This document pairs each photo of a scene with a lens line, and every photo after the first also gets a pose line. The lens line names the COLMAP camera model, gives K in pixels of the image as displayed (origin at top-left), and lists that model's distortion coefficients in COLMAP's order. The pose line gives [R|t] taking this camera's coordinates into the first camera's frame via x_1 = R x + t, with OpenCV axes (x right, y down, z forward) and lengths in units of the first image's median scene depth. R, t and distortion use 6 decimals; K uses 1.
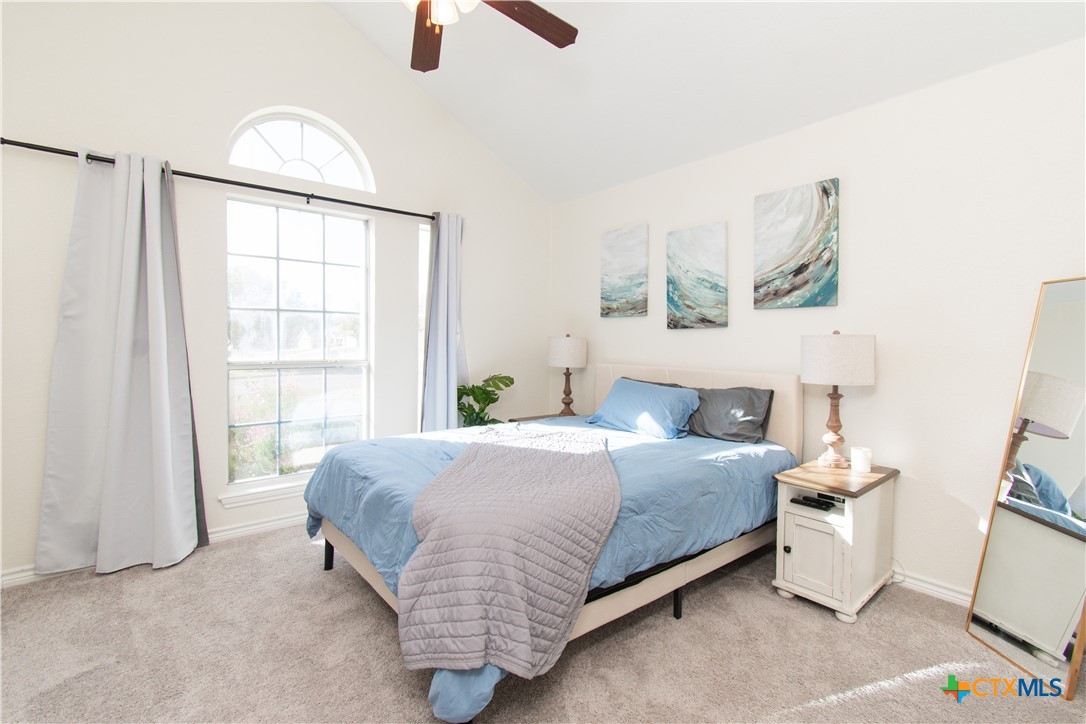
lens RADIAL K [[487.2, 0, 544.1], [0, 487.2, 357.2], [0, 0, 1]] dist [0.005500, -0.000623]
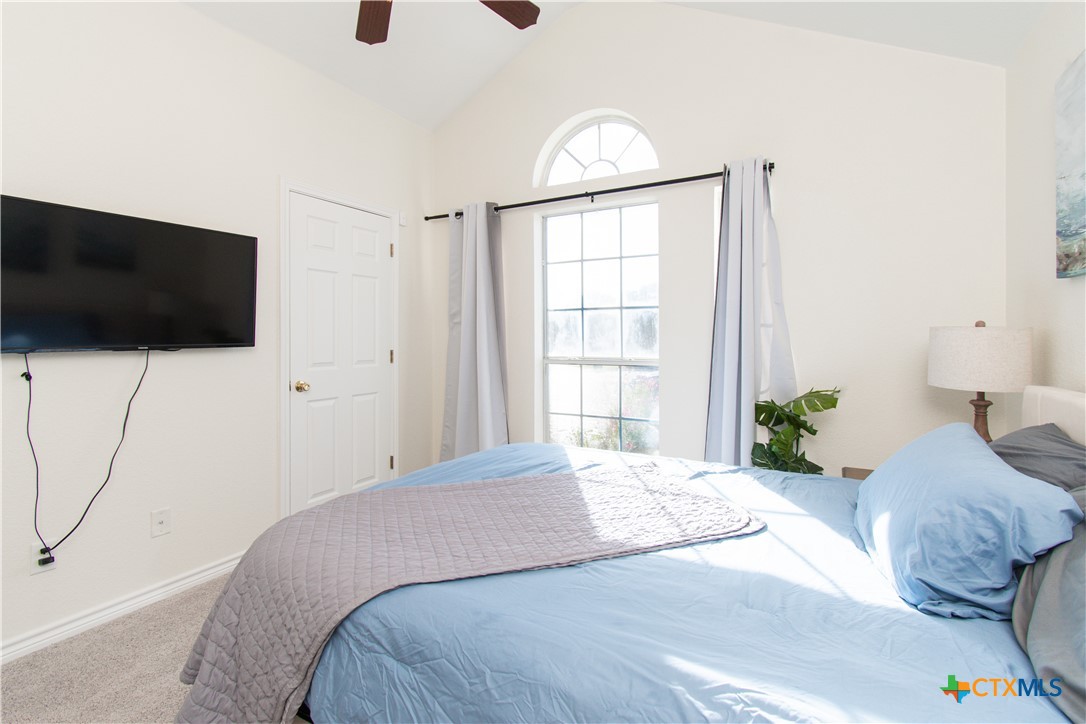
lens RADIAL K [[487.2, 0, 521.0], [0, 487.2, 344.8], [0, 0, 1]] dist [0.005500, -0.000623]
pose [[0.393359, 0.008452, -0.919346, 0.378420], [-0.022693, 0.999742, -0.000519, -0.015214], [0.919105, 0.021067, 0.393449, 0.460292]]
